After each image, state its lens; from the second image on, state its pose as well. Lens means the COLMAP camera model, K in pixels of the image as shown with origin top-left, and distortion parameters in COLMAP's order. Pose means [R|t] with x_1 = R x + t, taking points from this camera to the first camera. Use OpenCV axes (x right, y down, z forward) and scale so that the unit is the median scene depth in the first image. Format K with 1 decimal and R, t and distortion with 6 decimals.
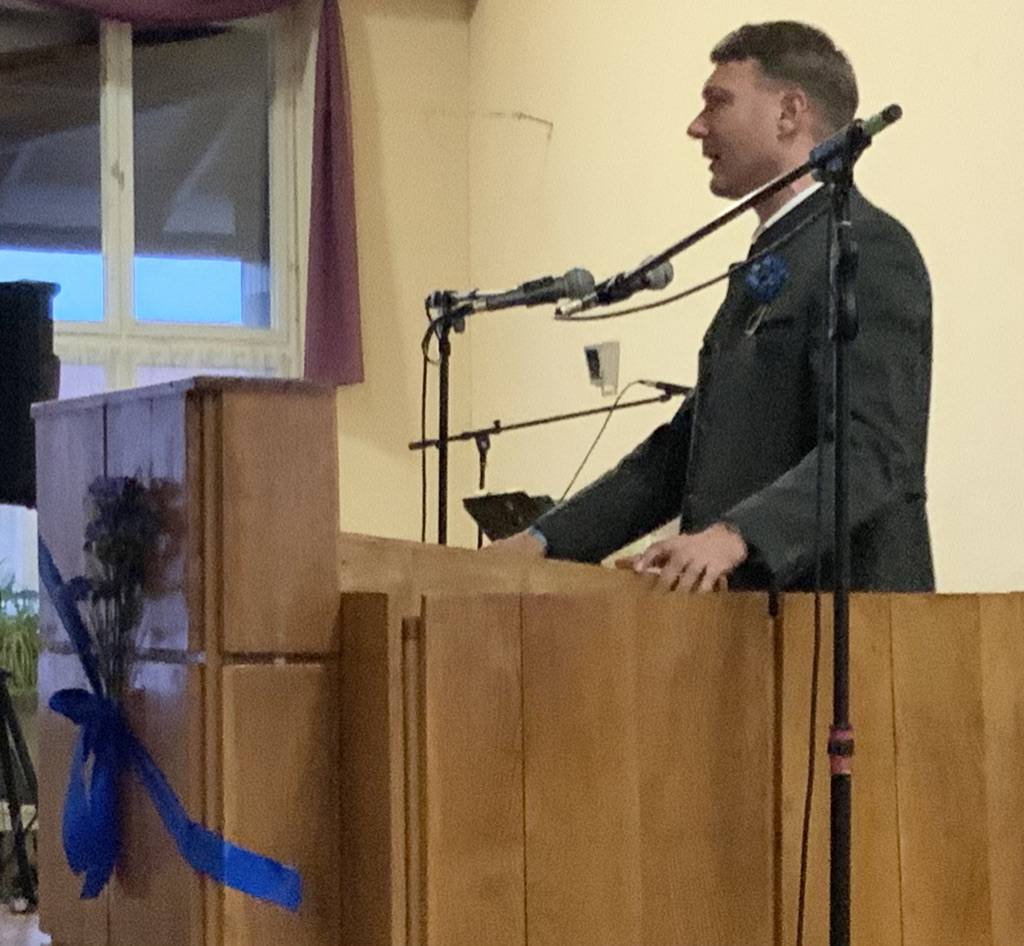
lens RADIAL K [[1758.7, 0, 512.0], [0, 1758.7, 473.0], [0, 0, 1]] dist [-0.363616, 2.395863]
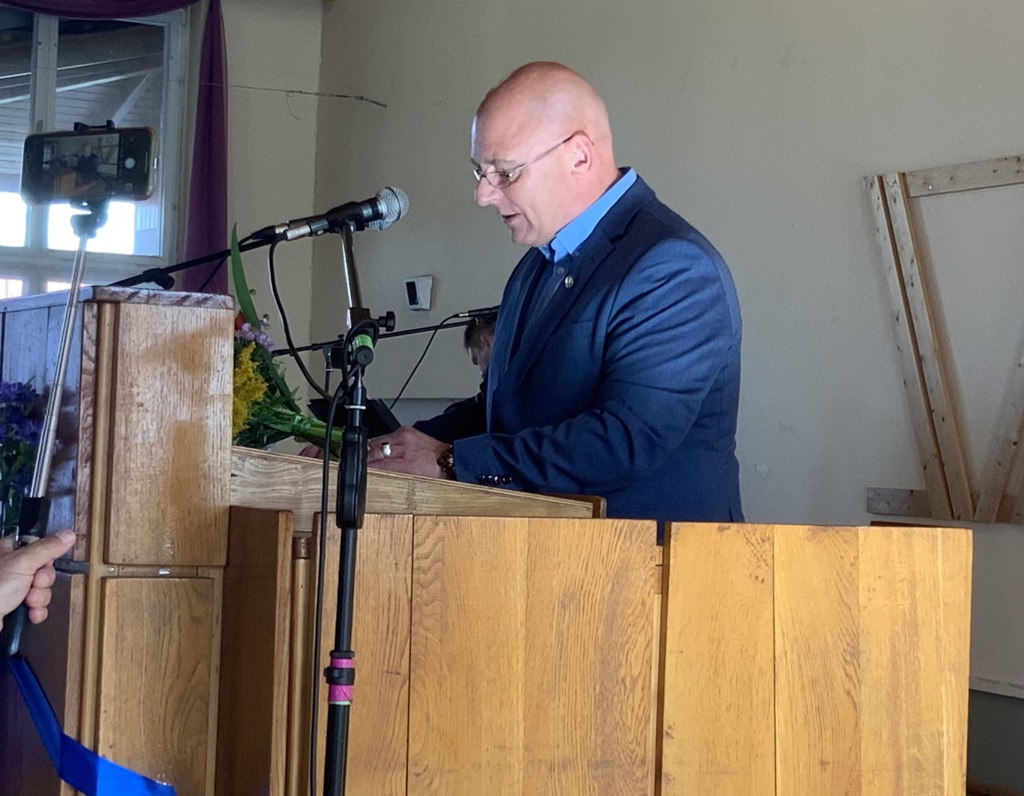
lens RADIAL K [[2393.9, 0, 512.0], [0, 2393.9, 398.0], [0, 0, 1]] dist [0.468761, -0.500100]
pose [[0.999564, 0.029366, 0.003039, 0.061509], [-0.029325, 0.999487, -0.012853, 0.019841], [-0.003415, 0.012758, 0.999913, -0.415957]]
